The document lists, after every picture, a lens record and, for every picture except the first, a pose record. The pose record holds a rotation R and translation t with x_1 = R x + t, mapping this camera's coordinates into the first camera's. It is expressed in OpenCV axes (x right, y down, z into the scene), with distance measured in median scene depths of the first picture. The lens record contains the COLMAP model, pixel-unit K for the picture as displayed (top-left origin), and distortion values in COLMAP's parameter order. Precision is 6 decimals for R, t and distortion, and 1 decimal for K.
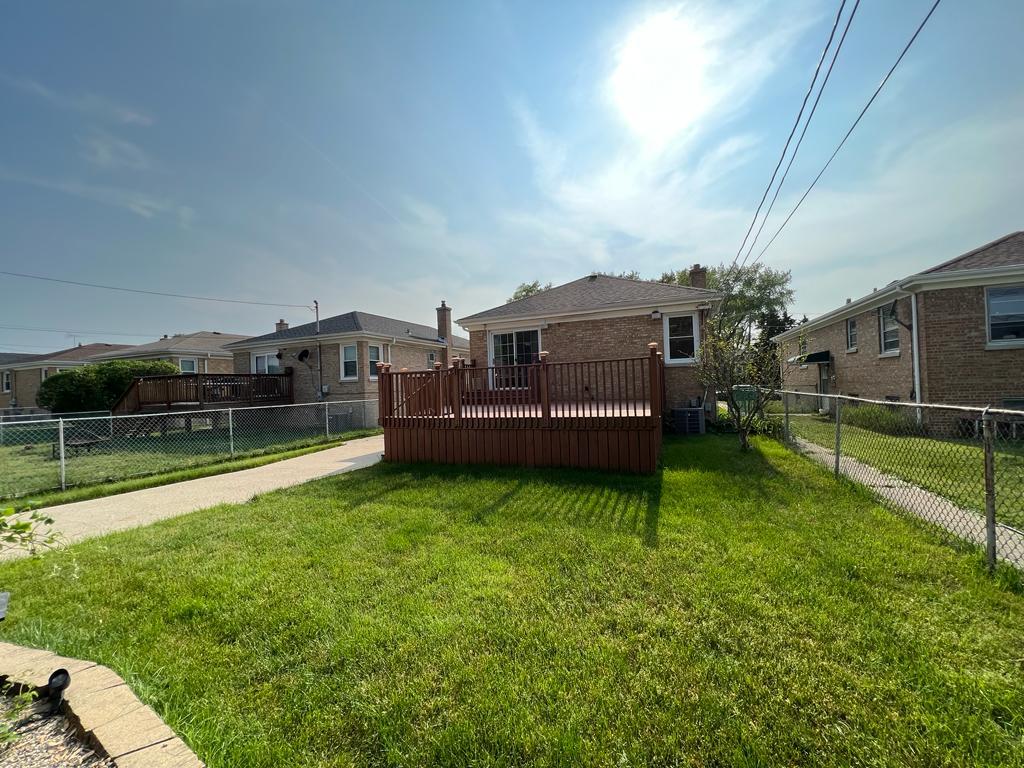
lens RADIAL K [[411.1, 0, 507.6], [0, 411.1, 382.4], [0, 0, 1]] dist [-0.001470, 0.000003]
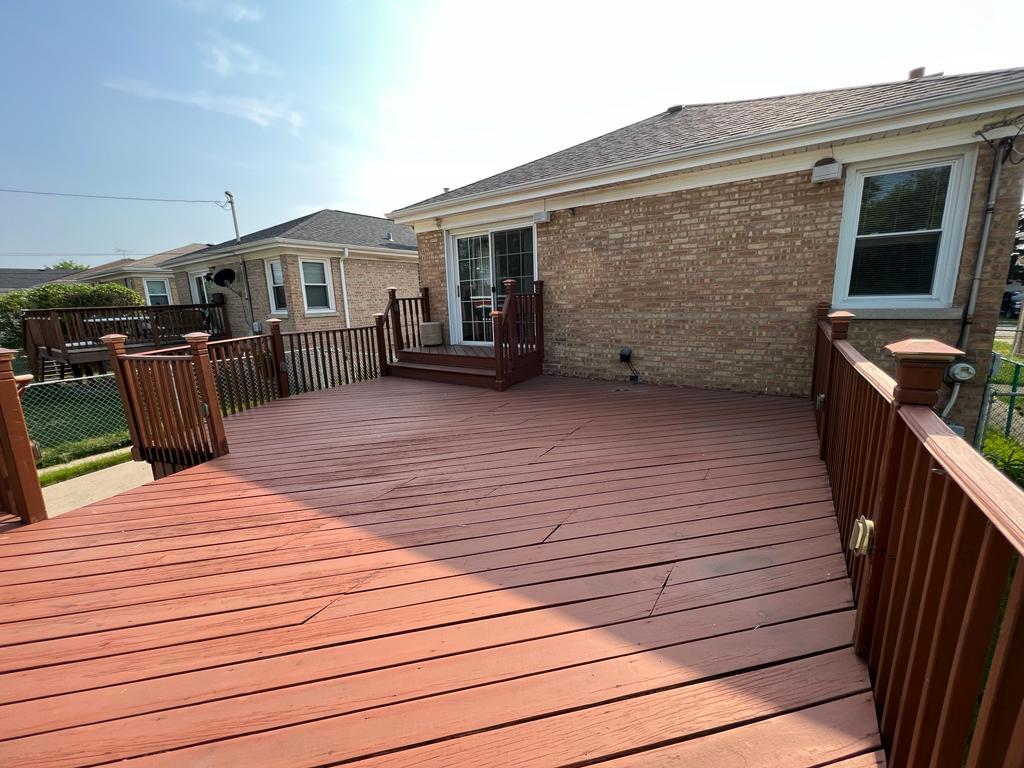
lens RADIAL K [[411.1, 0, 507.6], [0, 411.1, 382.4], [0, 0, 1]] dist [-0.001470, 0.000003]
pose [[0.978638, 0.043833, -0.200863, 0.150321], [0.001339, 0.975628, 0.219427, -0.055625], [0.205586, -0.215008, 0.954728, 0.499530]]
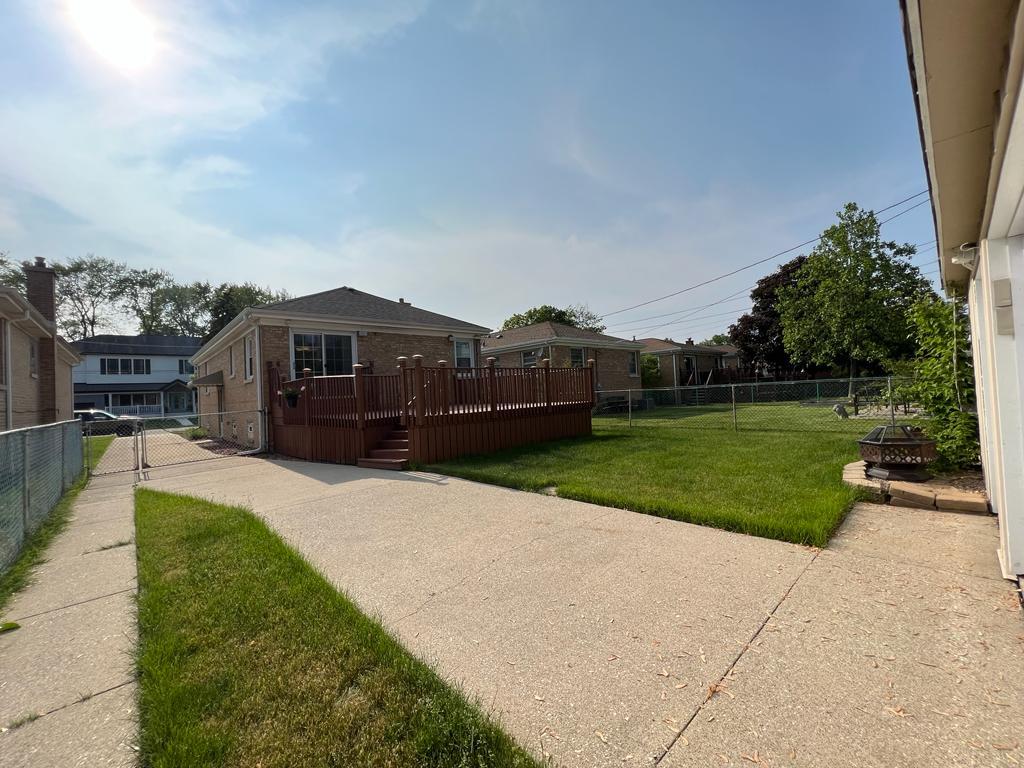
lens RADIAL K [[408.4, 0, 510.1], [0, 408.4, 384.4], [0, 0, 1]] dist [-0.002746, 0.000010]
pose [[0.426354, 0.030838, 0.904030, -0.628073], [0.026341, 0.998572, -0.046485, 0.038764], [-0.904173, 0.043632, 0.424933, 0.268090]]
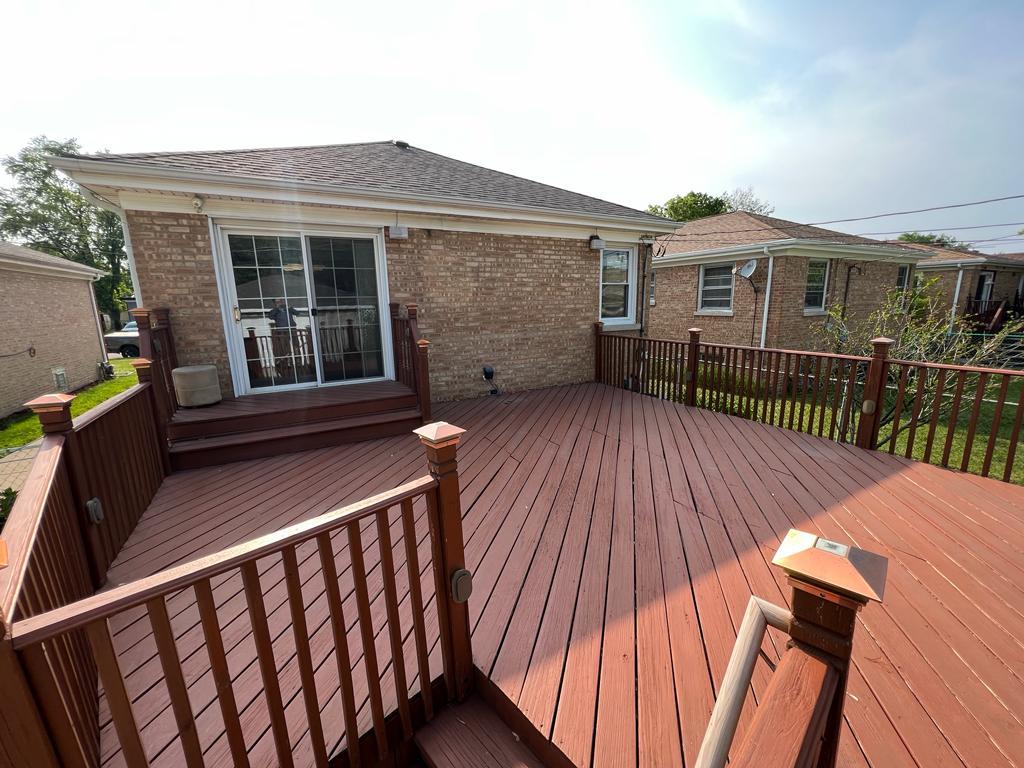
lens RADIAL K [[408.4, 0, 510.1], [0, 408.4, 384.4], [0, 0, 1]] dist [-0.002746, 0.000010]
pose [[0.632068, -0.133774, 0.763279, -0.169630], [-0.010900, 0.983354, 0.181371, -0.061352], [-0.774836, -0.122958, 0.620089, 0.629994]]
